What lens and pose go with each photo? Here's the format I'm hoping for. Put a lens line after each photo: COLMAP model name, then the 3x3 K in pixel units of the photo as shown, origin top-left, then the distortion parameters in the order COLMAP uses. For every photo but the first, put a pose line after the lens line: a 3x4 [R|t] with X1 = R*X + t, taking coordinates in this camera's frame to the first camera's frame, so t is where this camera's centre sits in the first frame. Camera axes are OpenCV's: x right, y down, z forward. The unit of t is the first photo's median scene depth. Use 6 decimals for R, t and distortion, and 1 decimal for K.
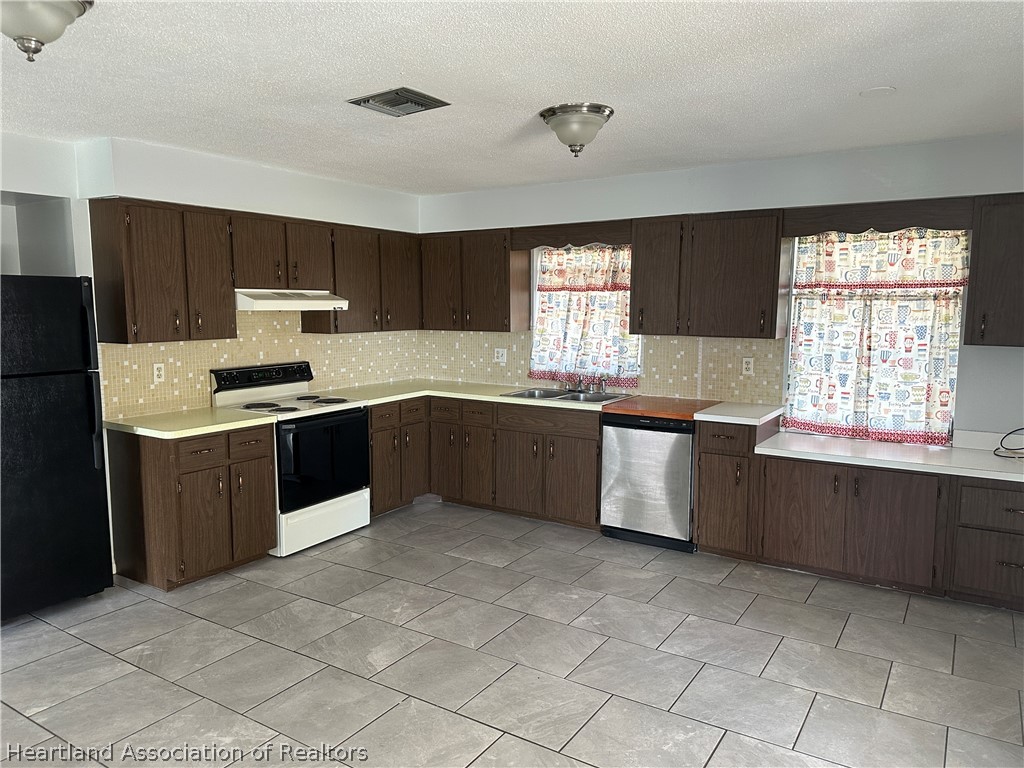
lens RADIAL K [[727.9, 0, 509.5], [0, 727.9, 388.3], [0, 0, 1]] dist [0.039272, -0.034621]
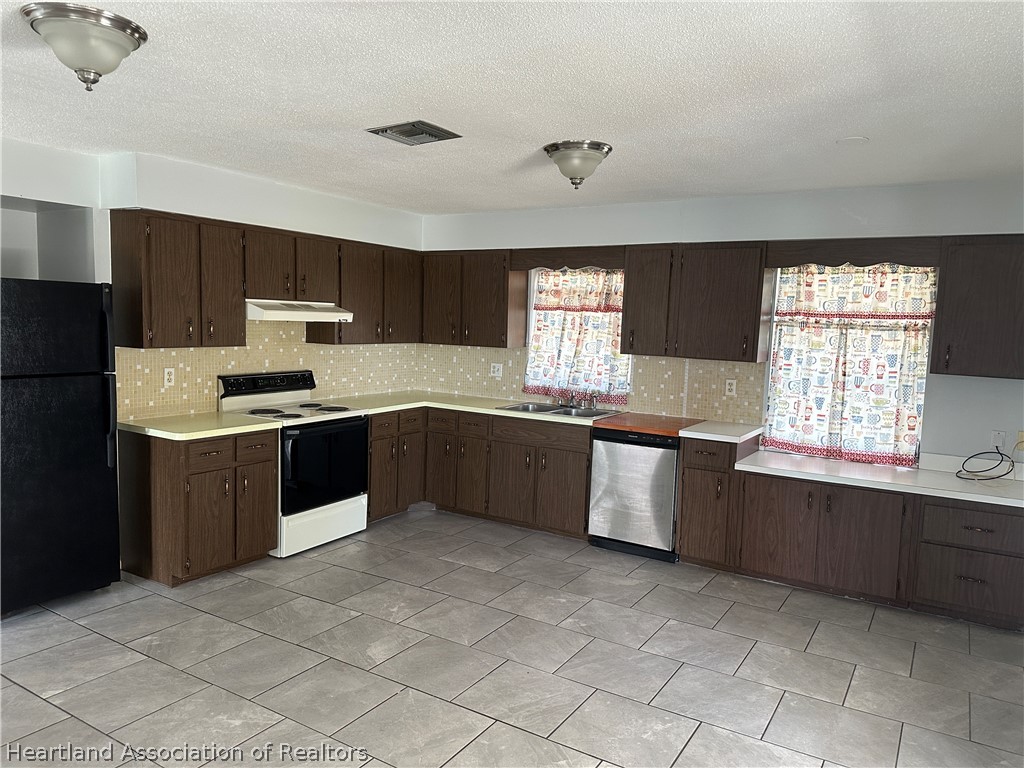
lens RADIAL K [[727.9, 0, 518.6], [0, 727.9, 389.3], [0, 0, 1]] dist [0.039272, -0.034621]
pose [[0.999185, 0.029411, 0.027662, -0.011577], [-0.028855, 0.999378, -0.020293, 0.003180], [-0.028242, 0.019478, 0.999411, -0.053672]]
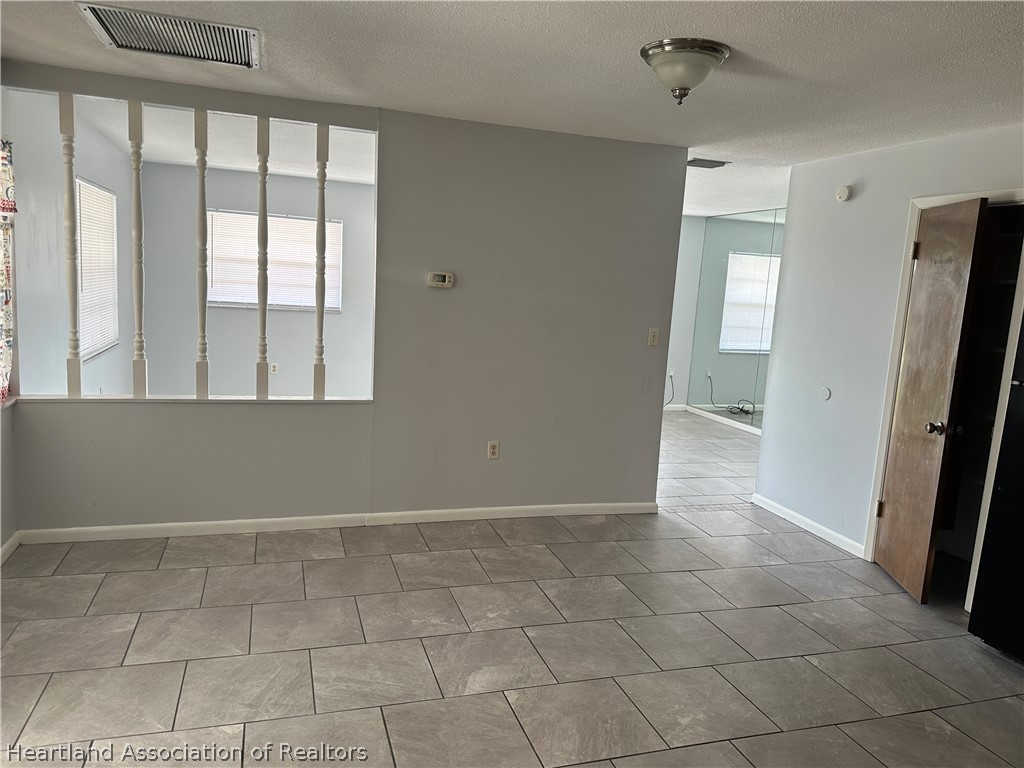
lens RADIAL K [[727.9, 0, 512.9], [0, 727.9, 386.6], [0, 0, 1]] dist [0.039272, -0.034621]
pose [[-0.627376, 0.071921, -0.775388, 0.305722], [-0.155652, 0.964050, 0.215360, -0.083070], [0.763002, 0.255802, -0.593627, 0.791638]]
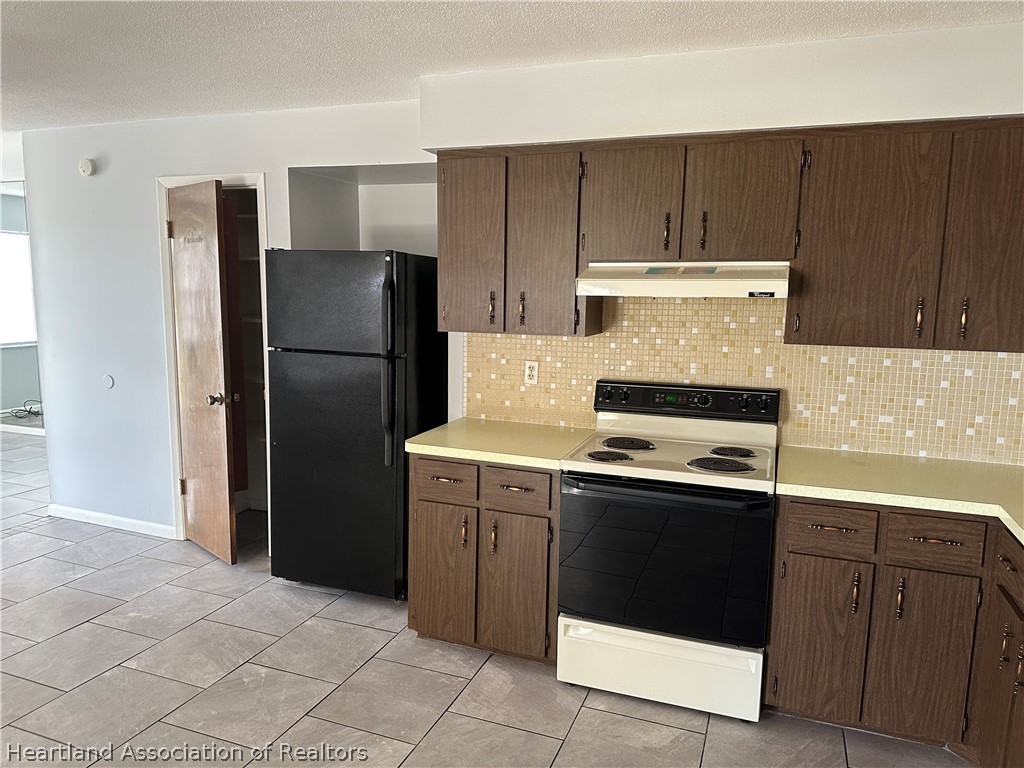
lens RADIAL K [[727.9, 0, 503.7], [0, 727.9, 381.7], [0, 0, 1]] dist [0.039272, -0.034621]
pose [[0.199292, 0.125997, -0.971806, 0.278388], [-0.133416, 0.985954, 0.100471, -0.087079], [0.970816, 0.109631, 0.213303, 0.818653]]
